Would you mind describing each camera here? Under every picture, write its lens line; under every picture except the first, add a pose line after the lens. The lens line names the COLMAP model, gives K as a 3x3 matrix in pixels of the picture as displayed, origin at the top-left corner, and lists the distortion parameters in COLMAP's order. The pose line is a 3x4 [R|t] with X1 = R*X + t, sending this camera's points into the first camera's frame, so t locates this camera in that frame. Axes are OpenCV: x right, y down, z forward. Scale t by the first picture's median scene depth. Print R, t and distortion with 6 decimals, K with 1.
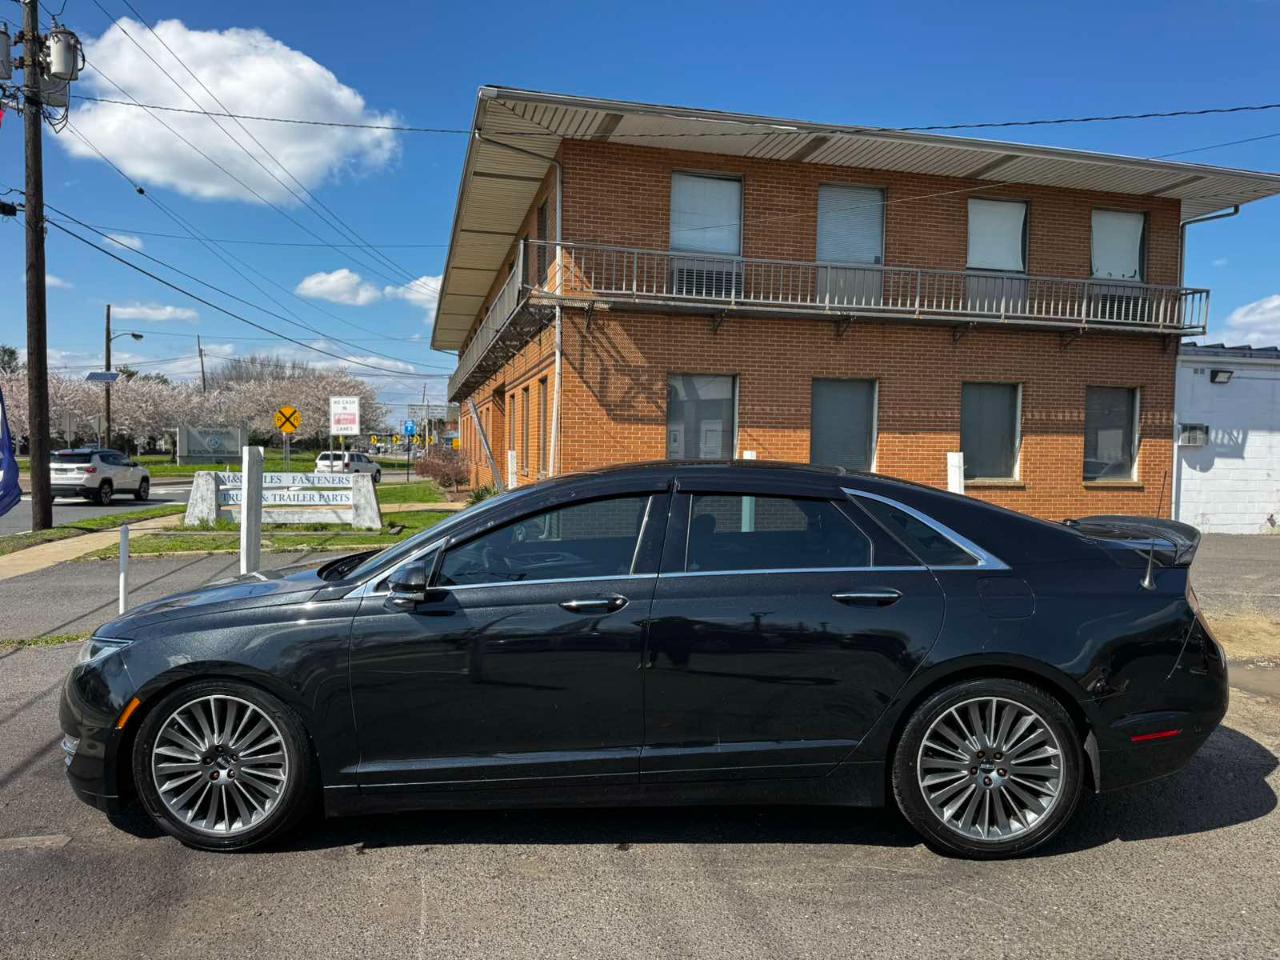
lens RADIAL K [[901.4, 0, 628.6], [0, 901.4, 474.0], [0, 0, 1]] dist [0.028092, -0.044353]
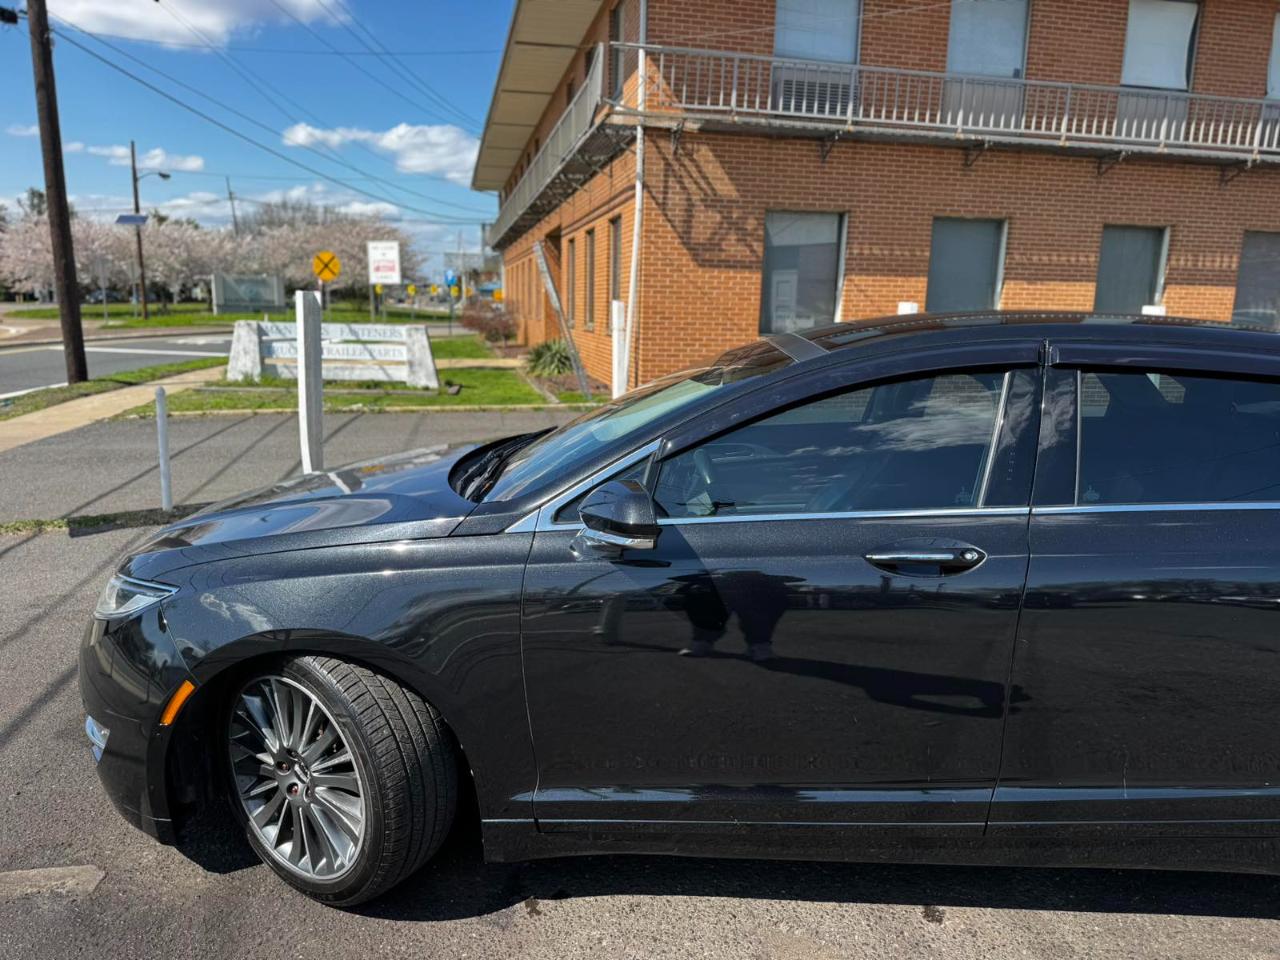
lens RADIAL K [[901.4, 0, 624.7], [0, 901.4, 482.2], [0, 0, 1]] dist [0.028092, -0.044353]
pose [[0.999034, 0.016603, -0.040695, -0.047832], [-0.009499, 0.985587, 0.168902, -0.000622], [0.042912, -0.168352, 0.984792, 0.093071]]
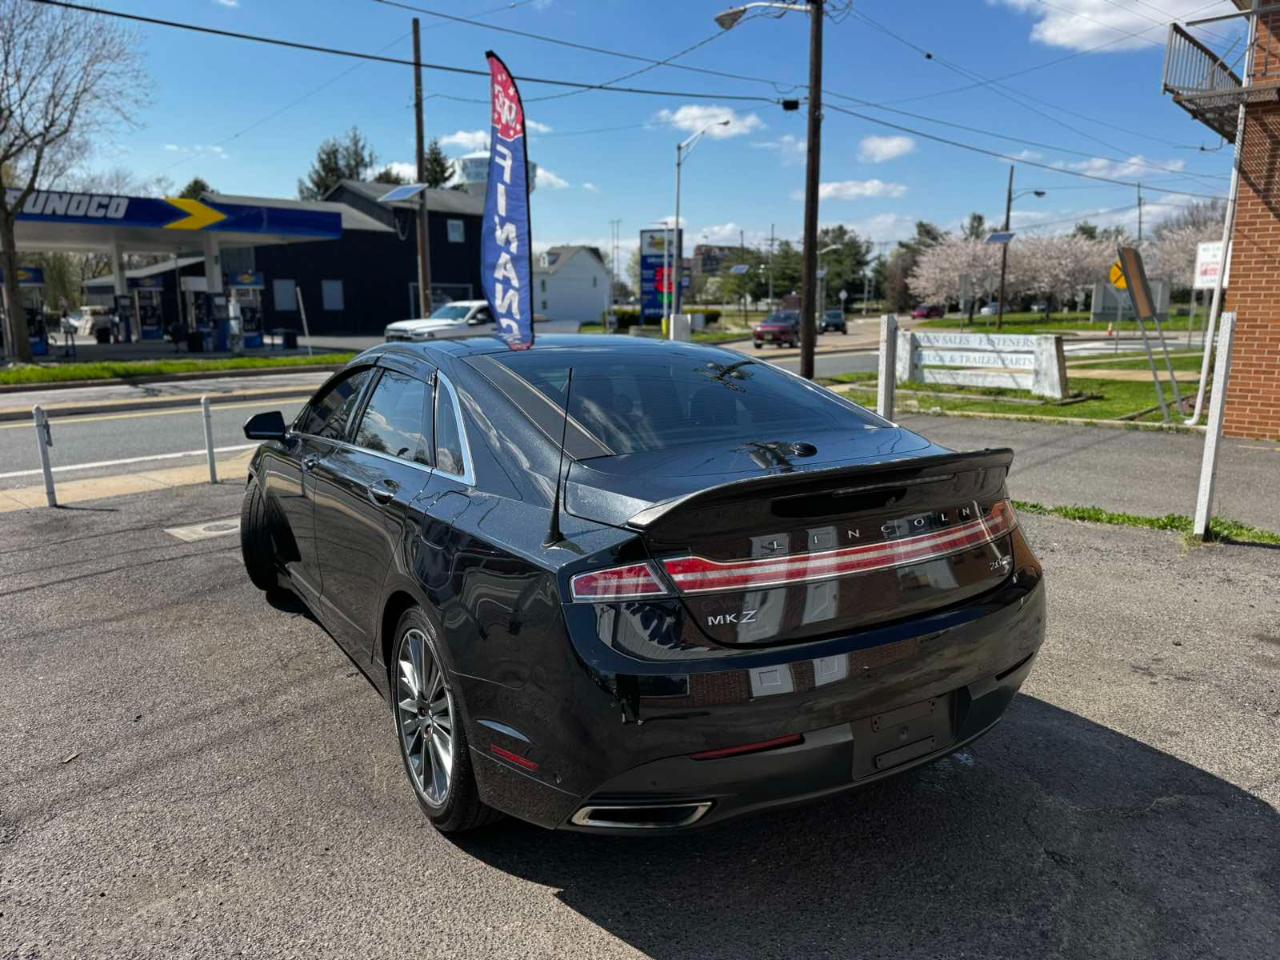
lens RADIAL K [[901.4, 0, 664.4], [0, 901.4, 479.2], [0, 0, 1]] dist [0.028092, -0.044353]
pose [[0.577182, 0.137214, -0.805005, 0.253130], [-0.004745, 0.986329, 0.164719, -0.005993], [0.816602, -0.091252, 0.569943, 0.160882]]
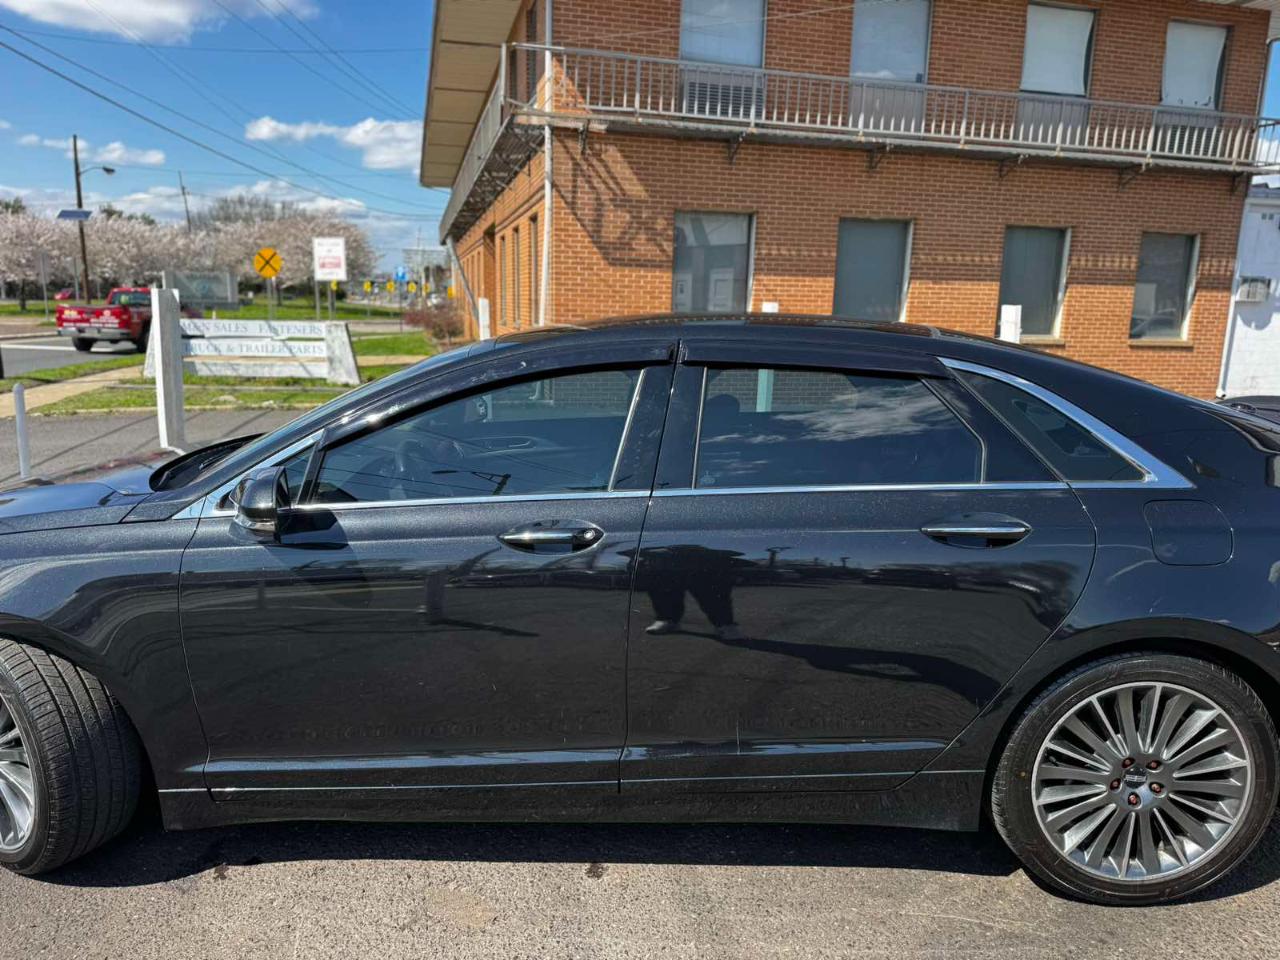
lens RADIAL K [[901.4, 0, 631.0], [0, 901.4, 478.1], [0, 0, 1]] dist [0.028092, -0.044353]
pose [[0.999942, 0.010807, -0.000362, 0.004250], [-0.010595, 0.985896, 0.167023, -0.001334], [0.002162, -0.167010, 0.985953, 0.083290]]
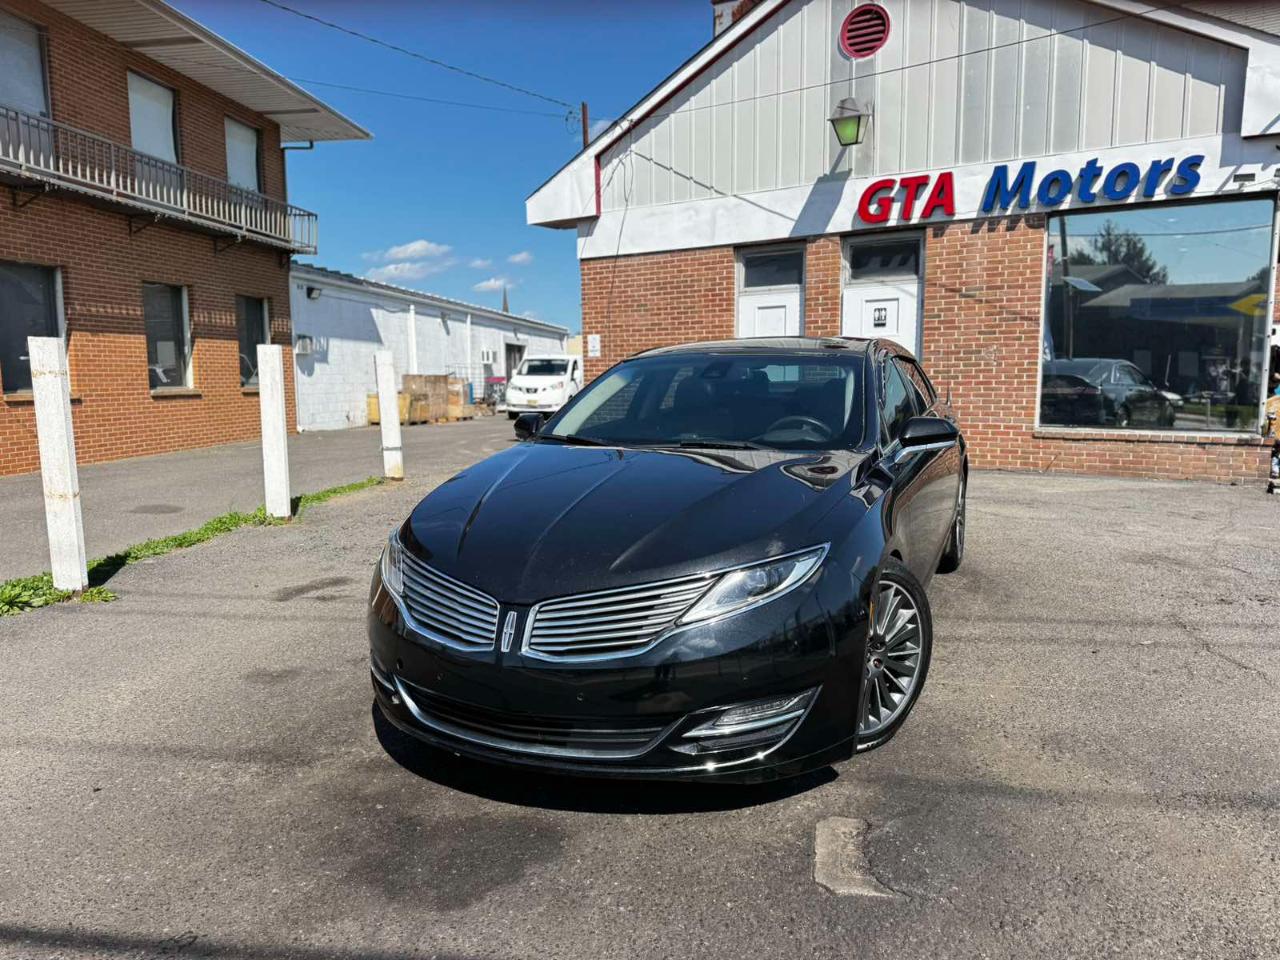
lens RADIAL K [[901.4, 0, 650.1], [0, 901.4, 482.9], [0, 0, 1]] dist [0.028092, -0.044353]
pose [[0.364121, -0.125680, 0.922833, -0.308963], [0.035090, 0.992001, 0.121254, 0.007432], [-0.930690, -0.011769, 0.365619, 0.202893]]
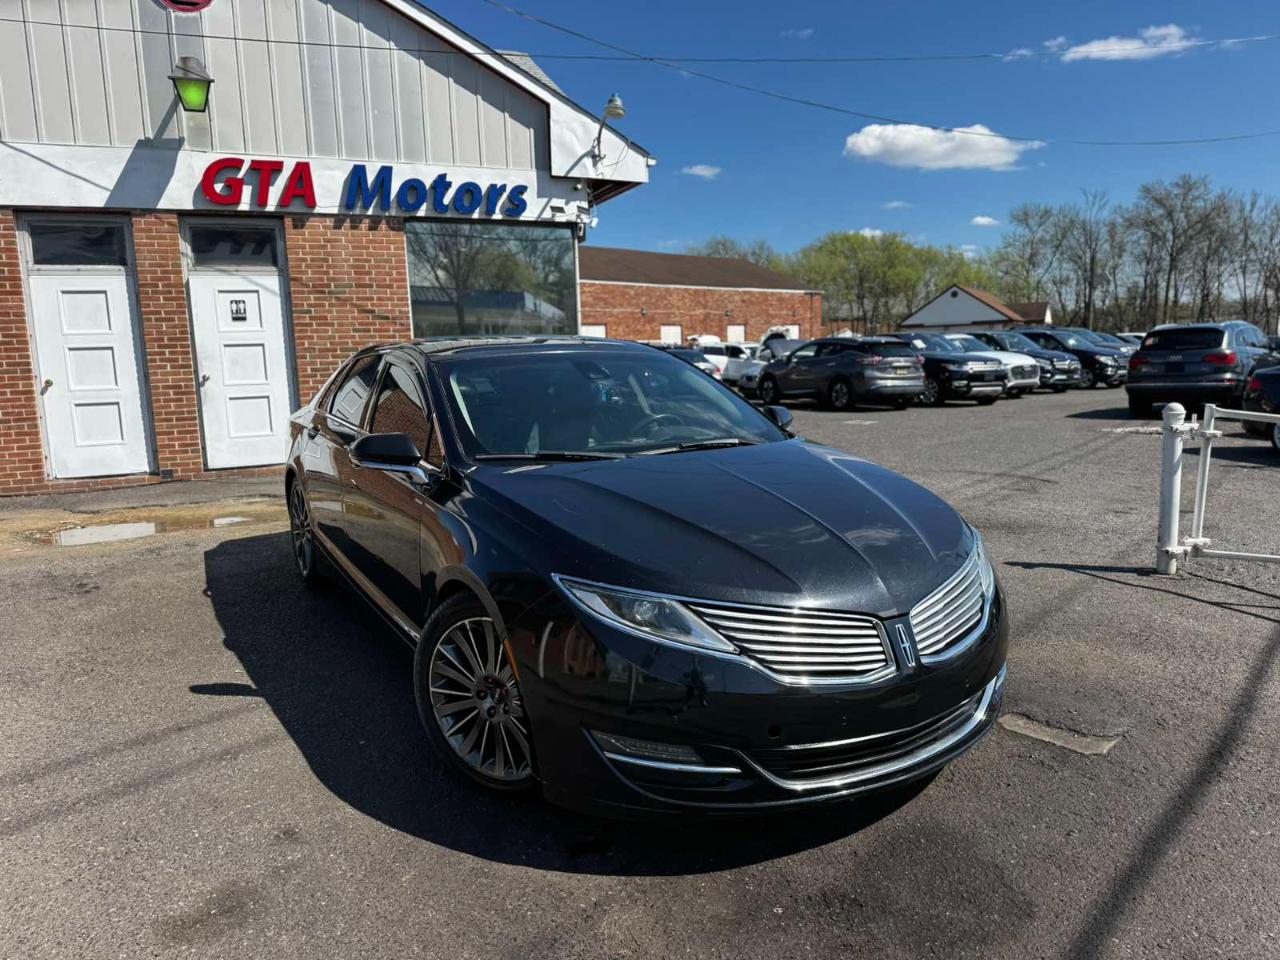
lens RADIAL K [[901.4, 0, 638.3], [0, 901.4, 480.6], [0, 0, 1]] dist [0.028092, -0.044353]
pose [[-0.540335, -0.116580, 0.833335, -0.271182], [0.036227, 0.986215, 0.161456, -0.004039], [-0.840670, 0.117429, -0.528663, 0.423224]]
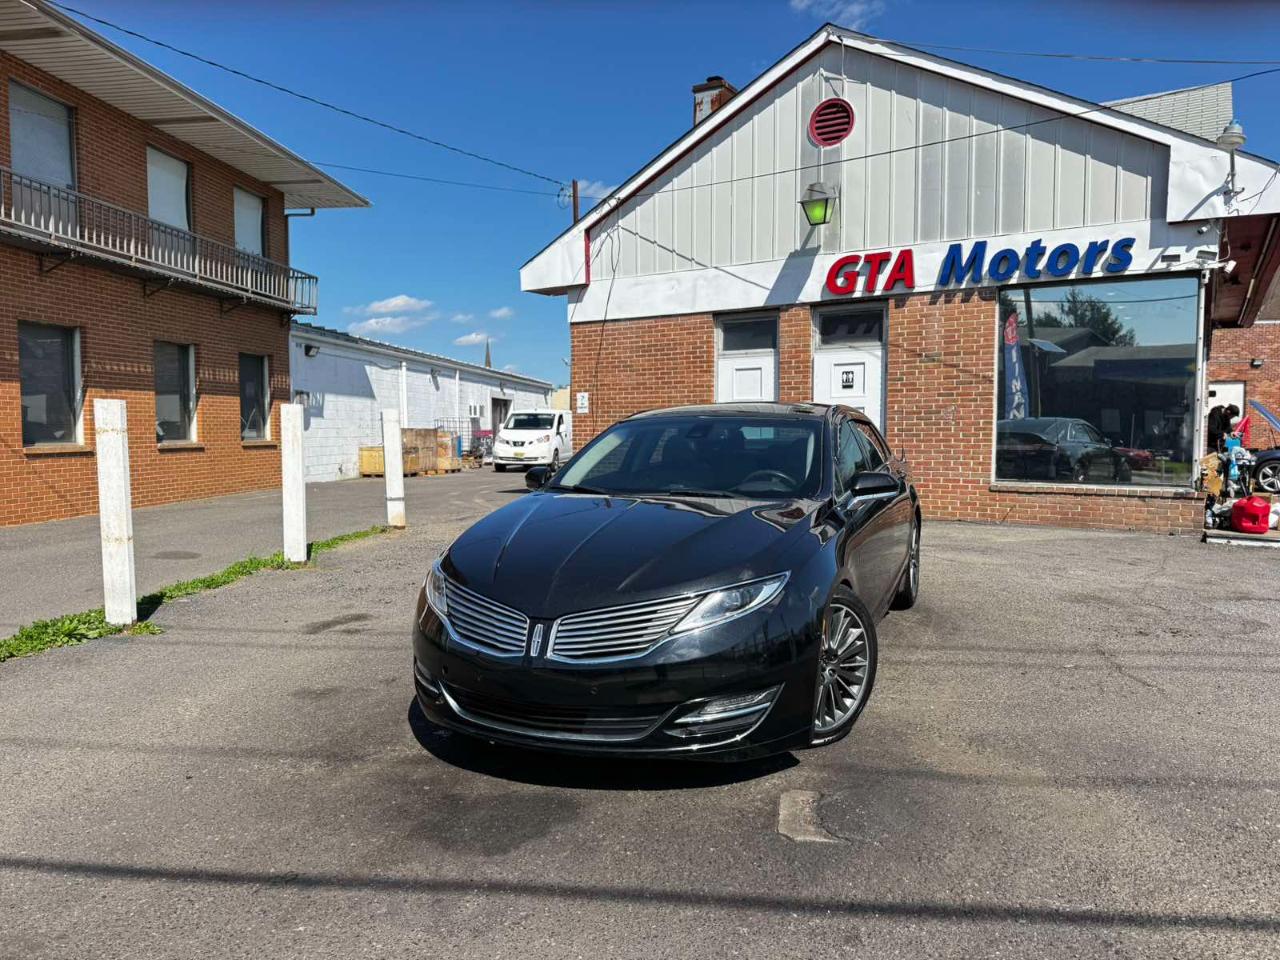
lens RADIAL K [[901.4, 0, 648.8], [0, 901.4, 476.8], [0, 0, 1]] dist [0.028092, -0.044353]
pose [[0.345149, -0.063558, 0.936393, -0.357035], [0.030538, 0.997937, 0.056479, 0.004577], [-0.938051, 0.009102, 0.346378, 0.189122]]
